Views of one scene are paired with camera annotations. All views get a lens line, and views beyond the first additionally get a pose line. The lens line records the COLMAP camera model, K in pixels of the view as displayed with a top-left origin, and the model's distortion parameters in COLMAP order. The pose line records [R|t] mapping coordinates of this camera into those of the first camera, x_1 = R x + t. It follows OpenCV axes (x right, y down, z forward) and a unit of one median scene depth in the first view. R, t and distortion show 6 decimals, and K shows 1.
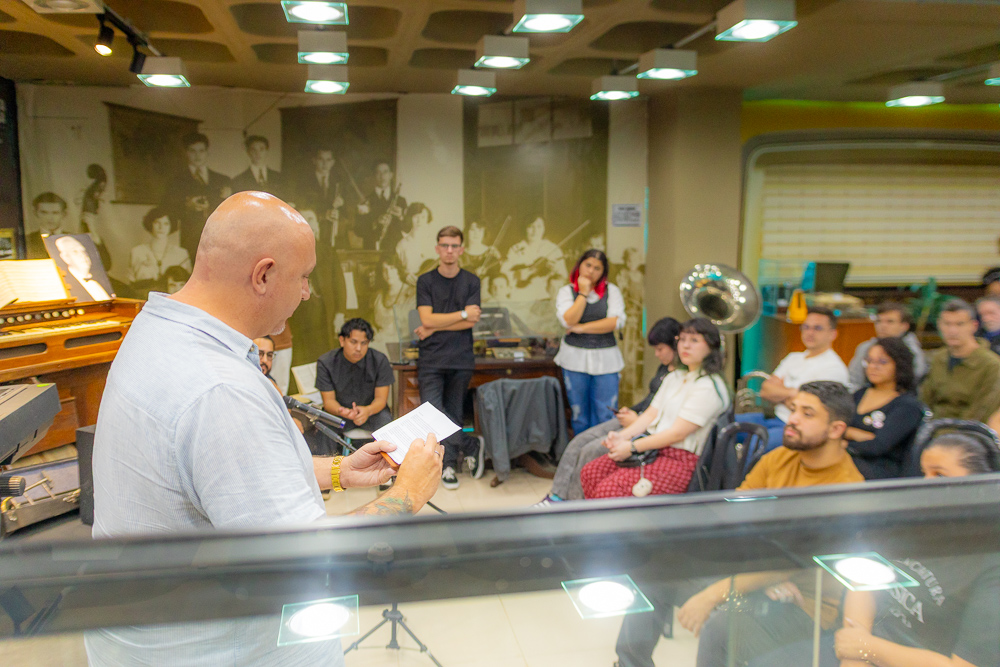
lens RADIAL K [[822.8, 0, 498.4], [0, 822.8, 308.4], [0, 0, 1]] dist [0.029330, -0.001473]
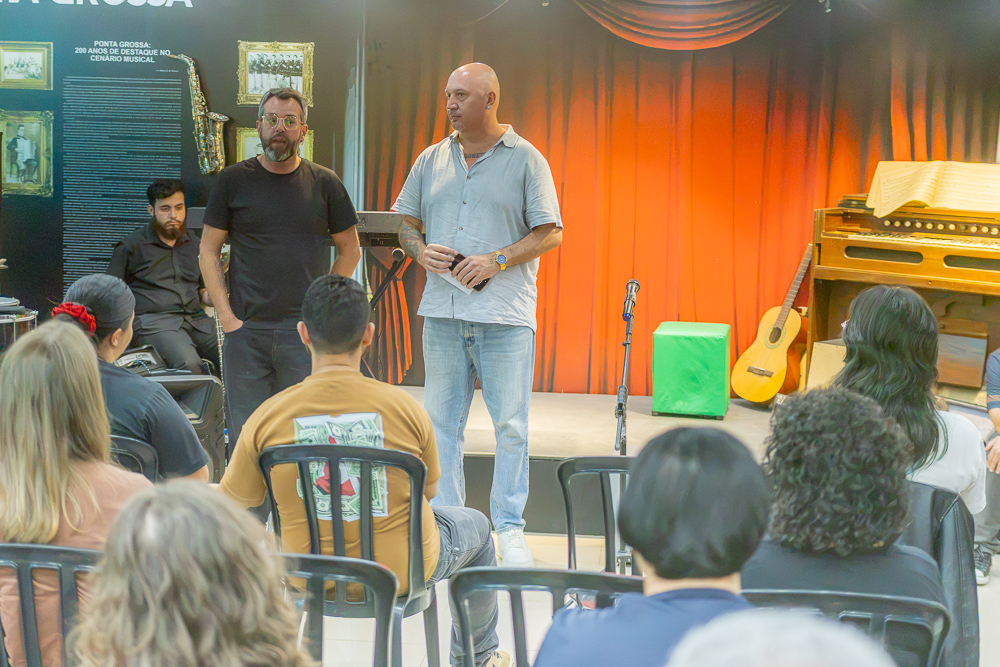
lens RADIAL K [[1539.0, 0, 502.3], [0, 1539.0, 321.0], [0, 0, 1]] dist [-0.013472, 0.108463]
pose [[-0.284893, 0.110132, -0.952212, 0.764752], [-0.138965, 0.978138, 0.154708, -0.052815], [0.948433, 0.176399, -0.263360, 0.682500]]
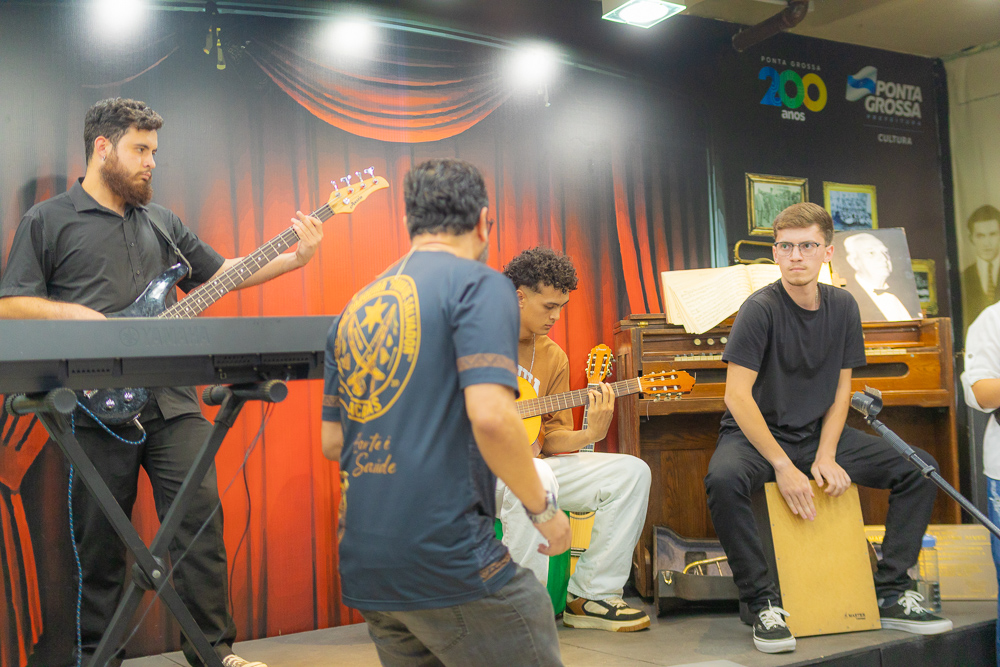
lens RADIAL K [[1239.6, 0, 471.2], [0, 1239.6, 329.6], [0, 0, 1]] dist [0.014984, -0.041966]
pose [[0.366336, -0.072616, -0.927645, 0.236376], [-0.063354, 0.992690, -0.102727, 0.090499], [0.928323, 0.096403, 0.359057, 0.244514]]
